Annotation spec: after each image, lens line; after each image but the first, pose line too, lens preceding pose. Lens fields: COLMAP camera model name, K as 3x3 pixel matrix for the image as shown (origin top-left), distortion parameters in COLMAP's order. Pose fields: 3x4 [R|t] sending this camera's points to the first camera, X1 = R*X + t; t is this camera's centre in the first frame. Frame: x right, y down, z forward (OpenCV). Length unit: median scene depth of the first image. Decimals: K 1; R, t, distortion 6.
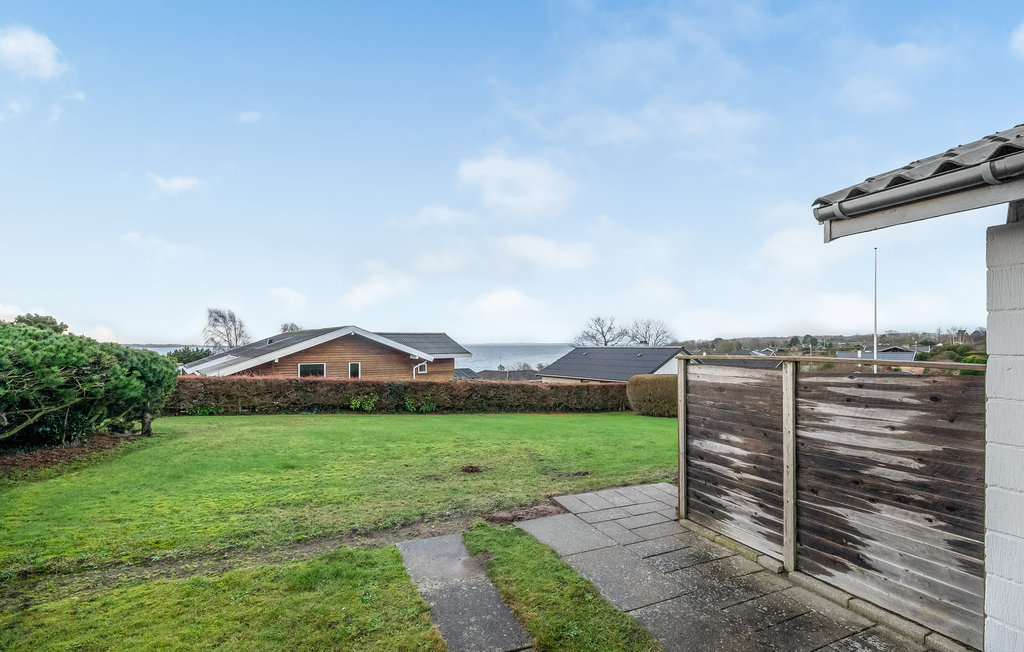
lens RADIAL K [[424.1, 0, 487.9], [0, 424.1, 342.4], [0, 0, 1]] dist [0.002411, 0.000177]
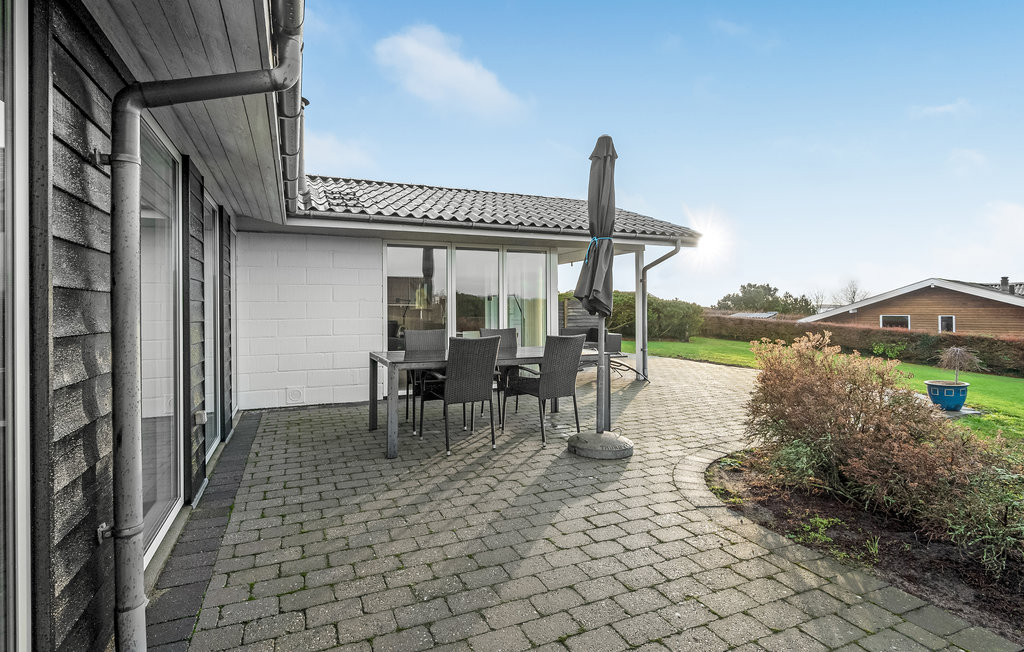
lens RADIAL K [[493.7, 0, 508.2], [0, 493.7, 304.8], [0, 0, 1]] dist [0.002691, 0.000788]
pose [[0.027174, -0.015501, -0.999511, 0.765254], [0.008791, 0.999845, -0.015267, 0.033934], [0.999592, -0.008372, 0.027306, 0.016716]]
